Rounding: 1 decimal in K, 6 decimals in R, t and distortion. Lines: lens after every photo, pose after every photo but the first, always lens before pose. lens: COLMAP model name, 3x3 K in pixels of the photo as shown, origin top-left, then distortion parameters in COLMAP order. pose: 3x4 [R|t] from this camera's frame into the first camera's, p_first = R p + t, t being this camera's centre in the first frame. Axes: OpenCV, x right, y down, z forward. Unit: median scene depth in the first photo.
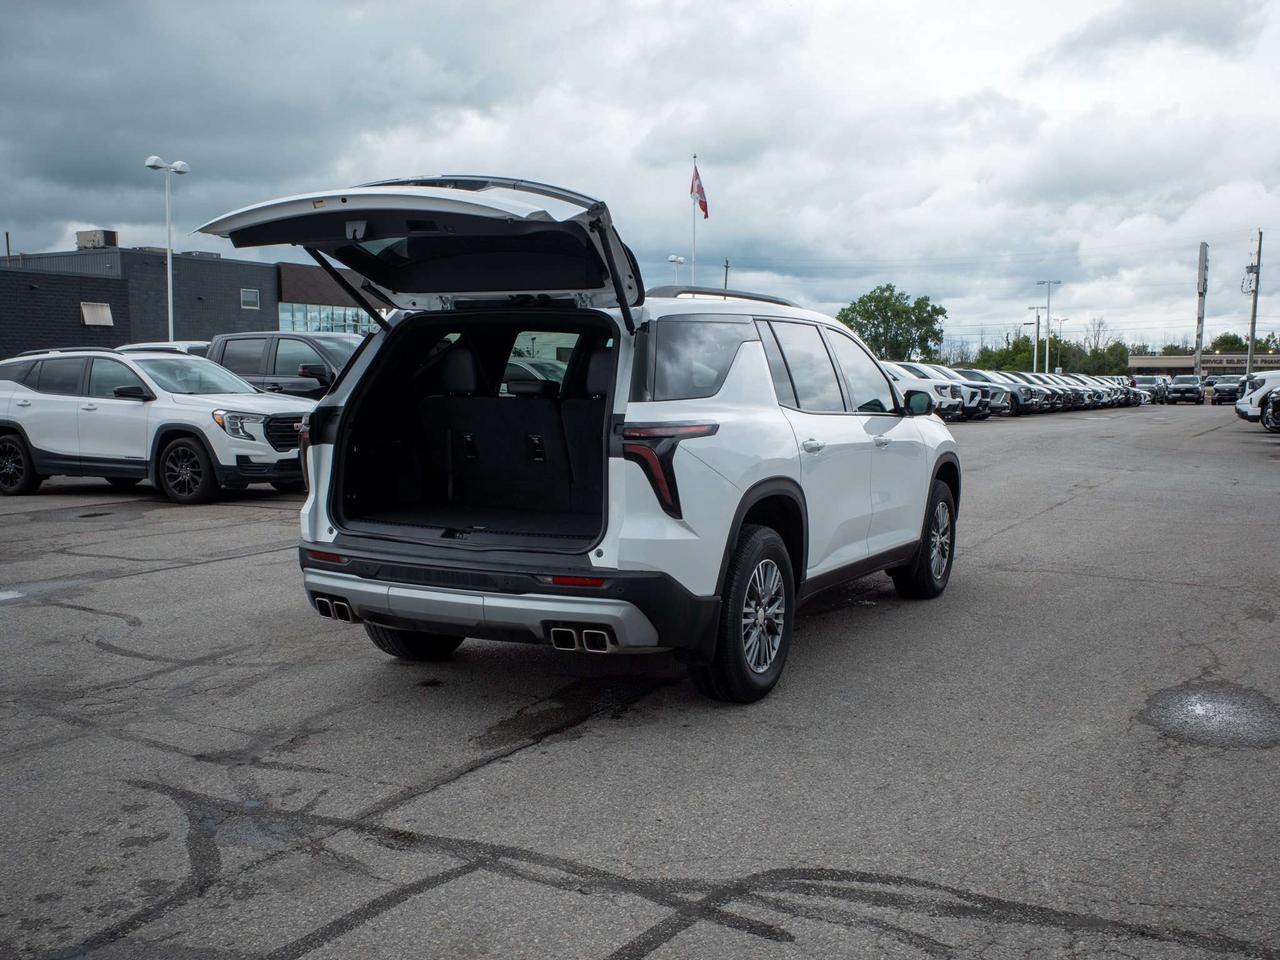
lens RADIAL K [[1327.1, 0, 631.0], [0, 1327.1, 547.0], [0, 0, 1]] dist [-0.050690, 0.025297]
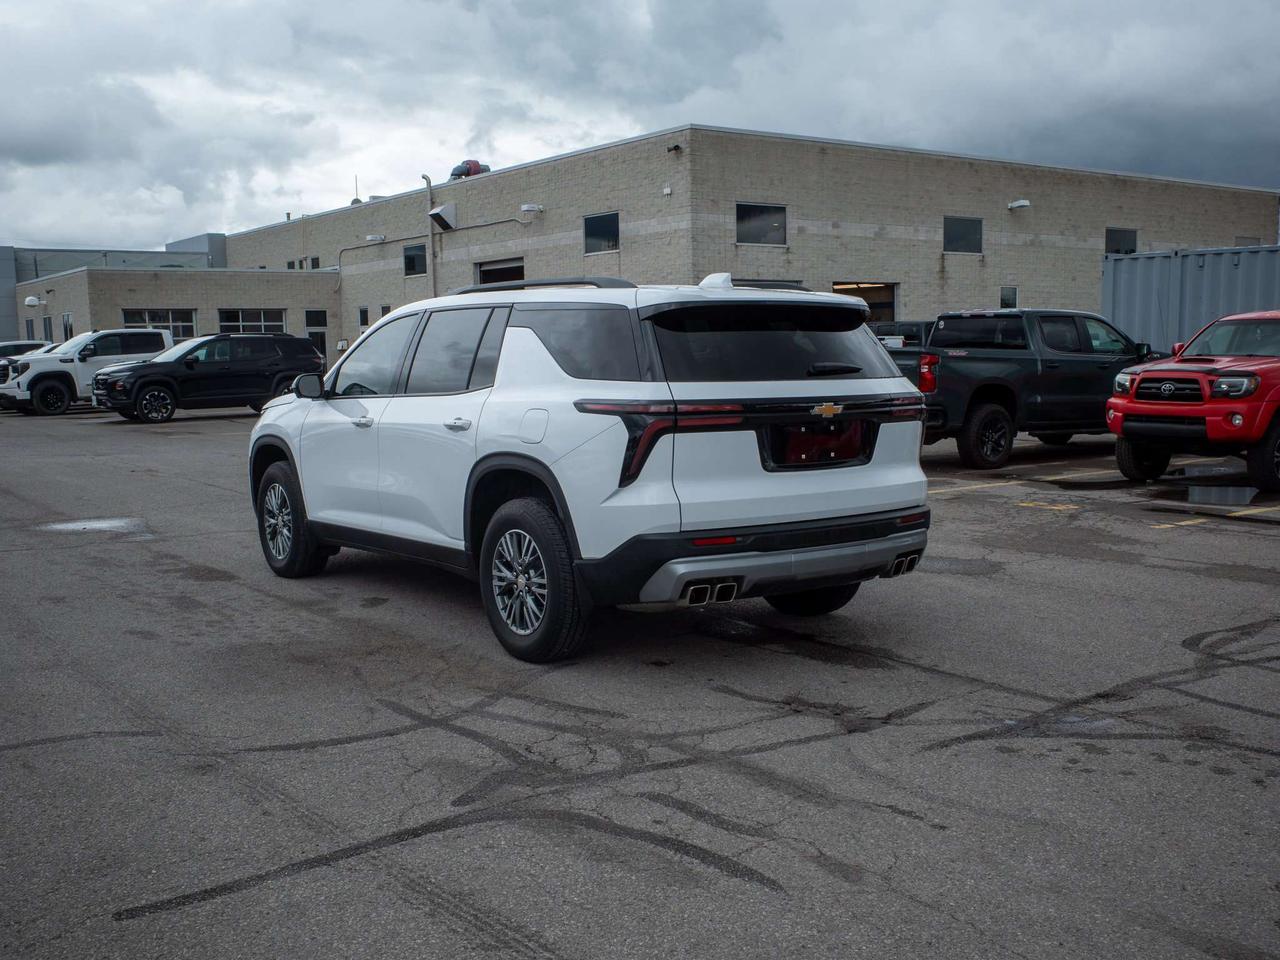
lens RADIAL K [[1354.3, 0, 671.2], [0, 1354.3, 485.1], [0, 0, 1]] dist [-0.054110, 0.010256]
pose [[0.421189, -0.102916, 0.901115, -1.131857], [0.135074, 0.989579, 0.049885, -0.088167], [-0.896858, 0.100707, 0.430702, 0.562277]]
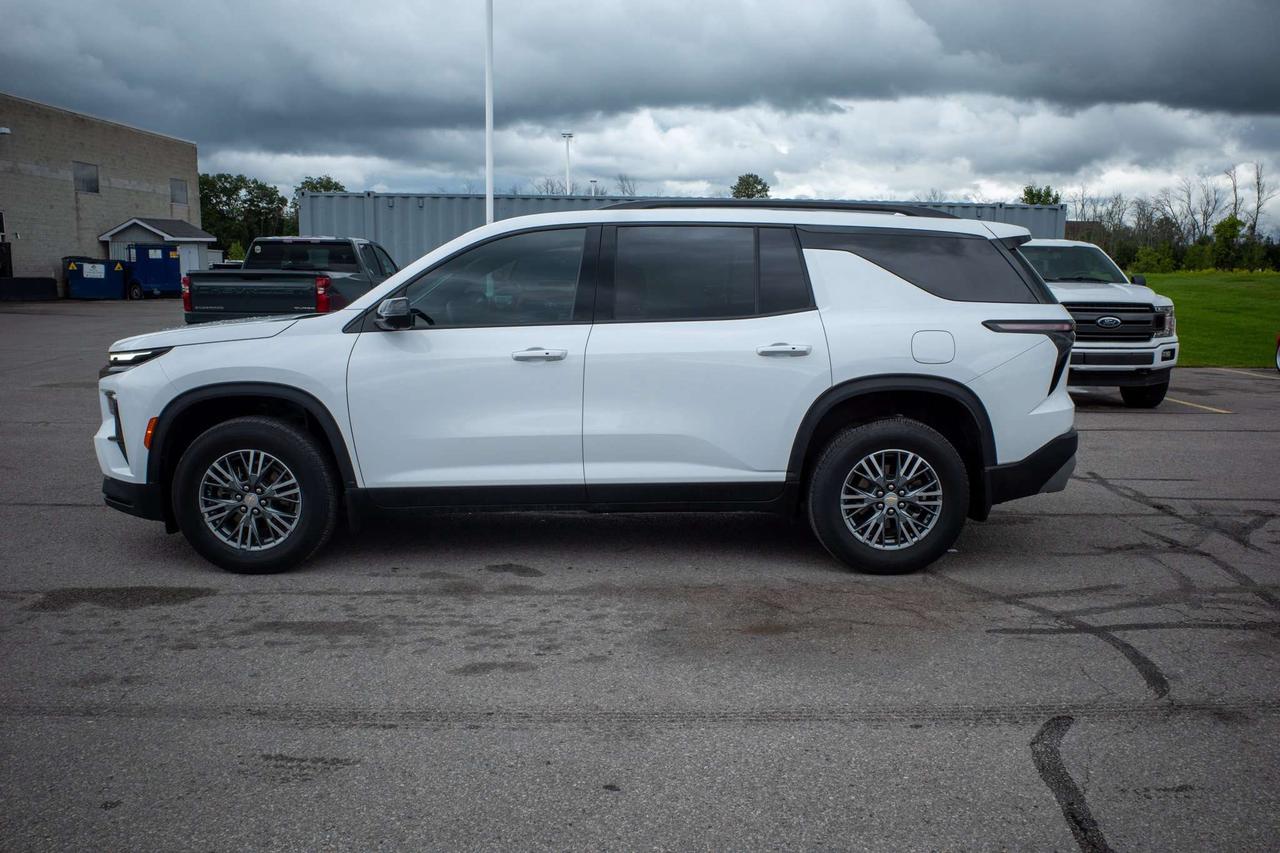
lens RADIAL K [[1088.3, 0, 688.9], [0, 1088.3, 426.3], [0, 0, 1]] dist [-0.033343, 0.003691]
pose [[-0.501487, -0.132615, 0.854941, -0.882392], [0.105164, 0.971511, 0.212384, -0.243205], [-0.858750, 0.196416, -0.473254, 1.725543]]
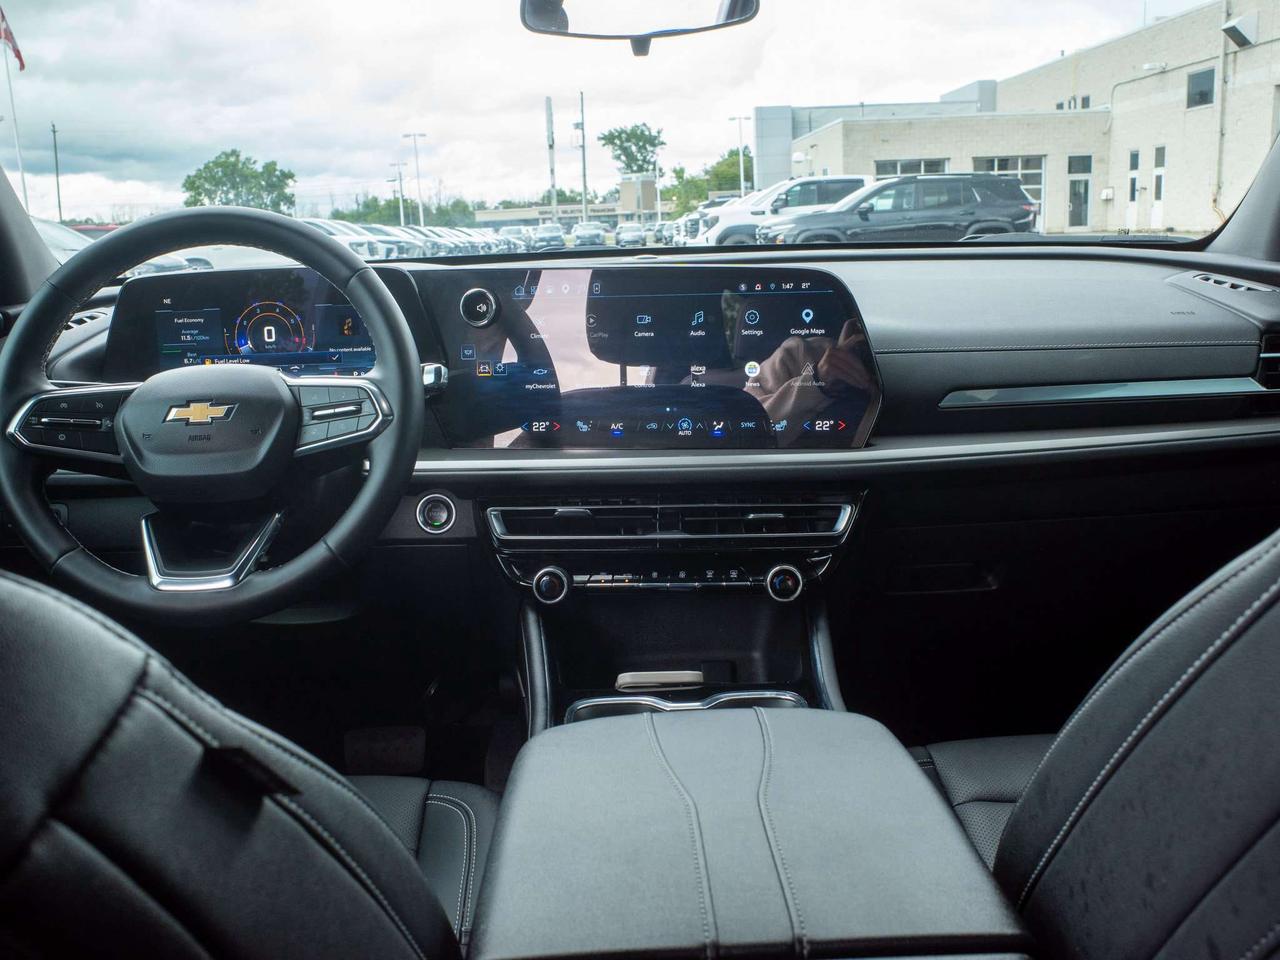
lens RADIAL K [[1217.3, 0, 640.0], [0, 1217.3, 480.0], [0, 0, 1]] dist [-0.053421, 0.031505]
pose [[0.872180, -0.137230, 0.469542, 0.033202], [0.105248, 0.990008, 0.093844, -0.136382], [-0.477728, -0.032431, 0.877909, 1.238224]]
